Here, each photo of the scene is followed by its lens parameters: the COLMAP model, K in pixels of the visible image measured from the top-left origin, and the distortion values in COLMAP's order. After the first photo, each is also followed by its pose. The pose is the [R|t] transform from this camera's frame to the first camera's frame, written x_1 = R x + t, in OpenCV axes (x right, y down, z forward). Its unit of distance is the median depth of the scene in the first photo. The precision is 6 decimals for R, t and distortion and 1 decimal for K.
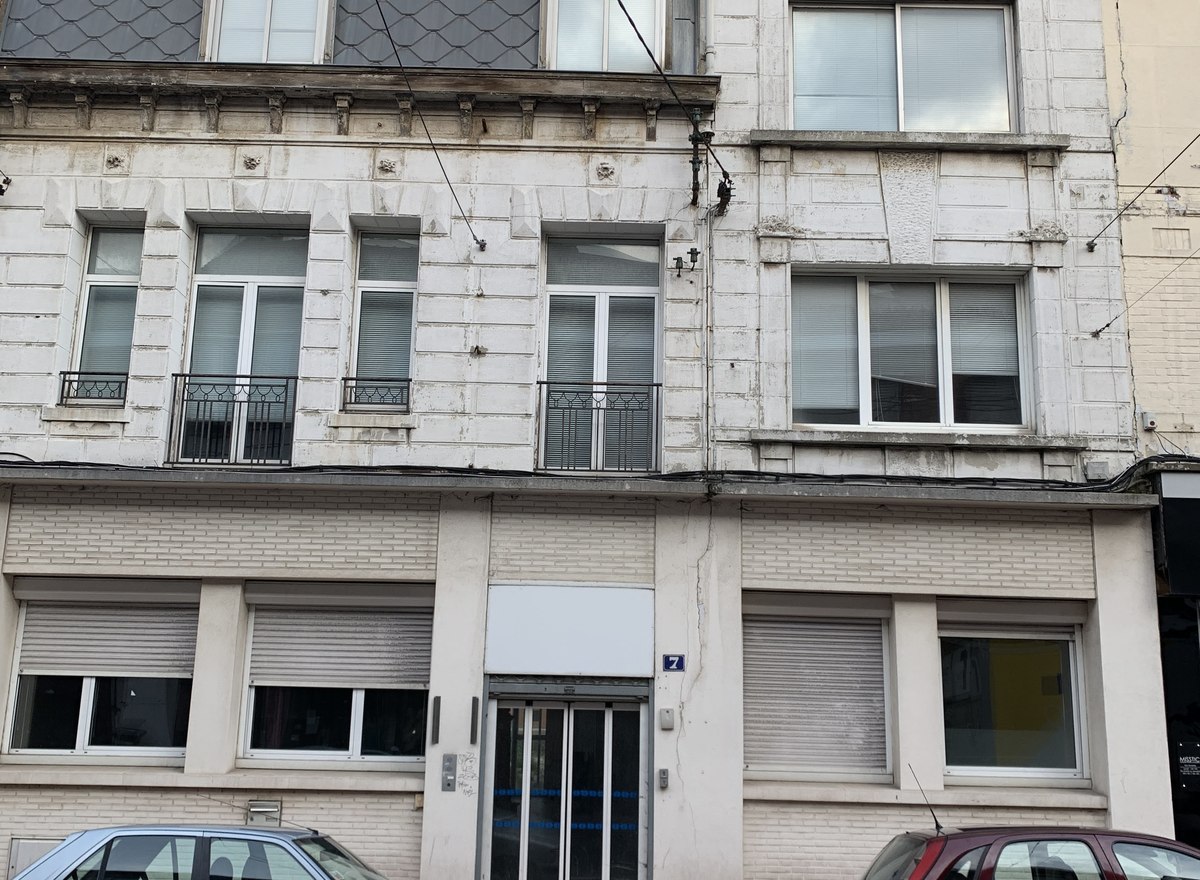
lens RADIAL K [[1252.7, 0, 600.5], [0, 1252.7, 444.2], [0, 0, 1]] dist [0.009806, 0.000000]
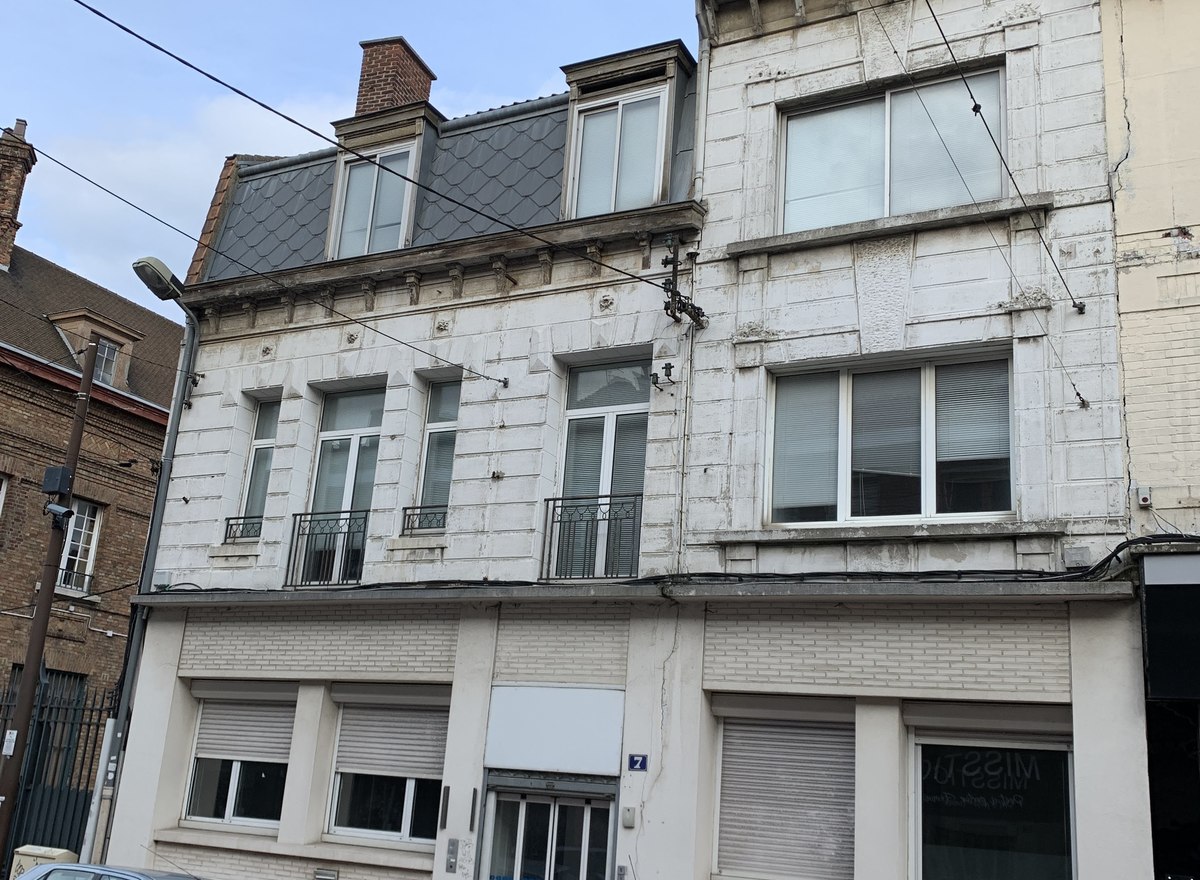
lens RADIAL K [[1252.7, 0, 600.4], [0, 1252.7, 436.1], [0, 0, 1]] dist [0.009806, 0.000000]
pose [[0.876492, -0.092676, -0.472412, 0.522297], [0.045360, 0.992828, -0.110611, 0.018786], [0.479275, 0.075521, 0.874409, 0.053888]]
